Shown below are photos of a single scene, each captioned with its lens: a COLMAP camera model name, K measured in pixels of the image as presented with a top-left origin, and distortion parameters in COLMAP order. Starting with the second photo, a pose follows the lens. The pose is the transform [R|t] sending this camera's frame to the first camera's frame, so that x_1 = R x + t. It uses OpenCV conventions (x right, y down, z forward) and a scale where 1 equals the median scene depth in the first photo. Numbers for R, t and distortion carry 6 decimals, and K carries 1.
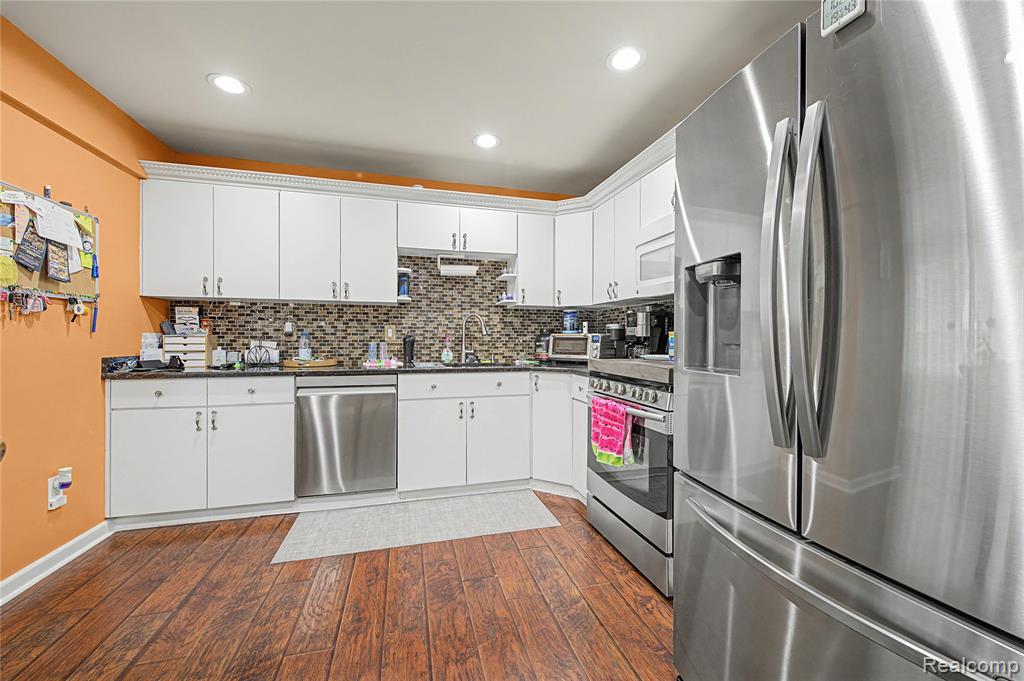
lens RADIAL K [[403.5, 0, 516.0], [0, 403.5, 338.9], [0, 0, 1]] dist [-0.000663, -0.001292]
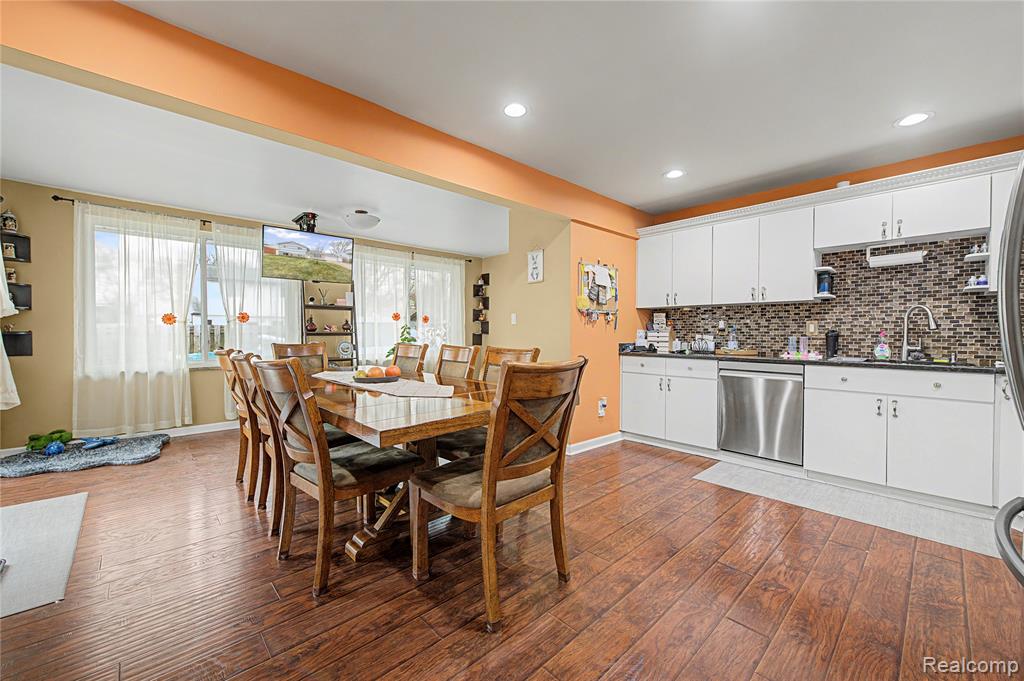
lens RADIAL K [[403.5, 0, 518.2], [0, 403.5, 338.4], [0, 0, 1]] dist [-0.000663, -0.001292]
pose [[0.472851, 0.011774, -0.881064, 0.294233], [-0.003111, 0.999927, 0.011693, 0.002860], [0.881137, -0.002788, 0.472853, -0.217777]]
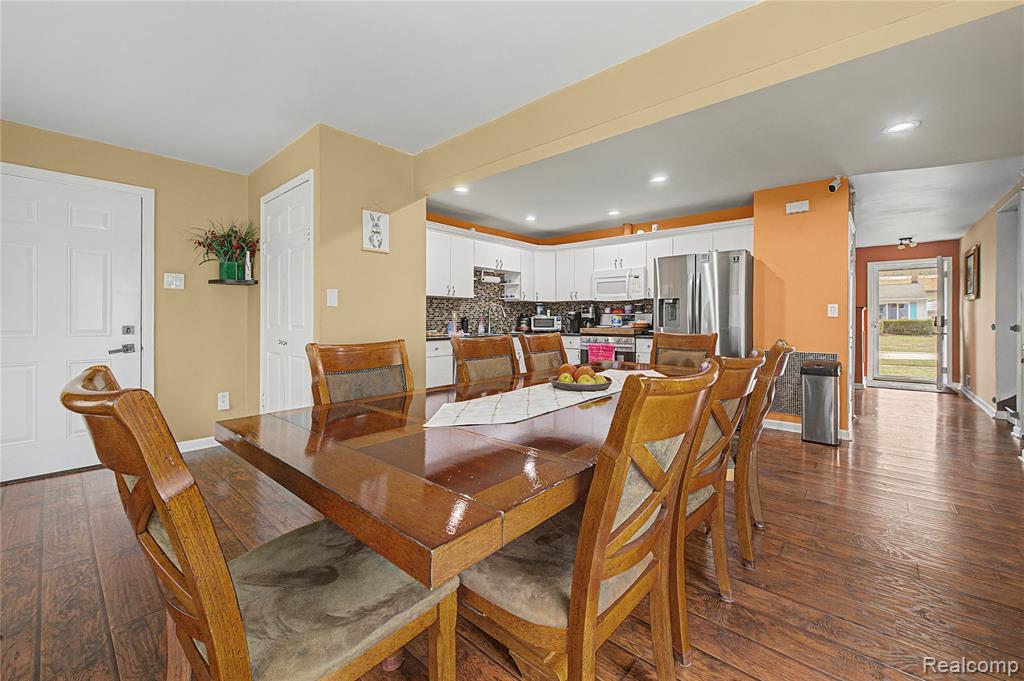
lens RADIAL K [[403.5, 0, 519.4], [0, 403.5, 316.5], [0, 0, 1]] dist [-0.000663, -0.001292]
pose [[0.833417, 0.001969, 0.552642, -1.108395], [0.002411, 0.999971, -0.007199, 0.001258], [-0.552640, 0.007332, 0.833388, -0.559585]]
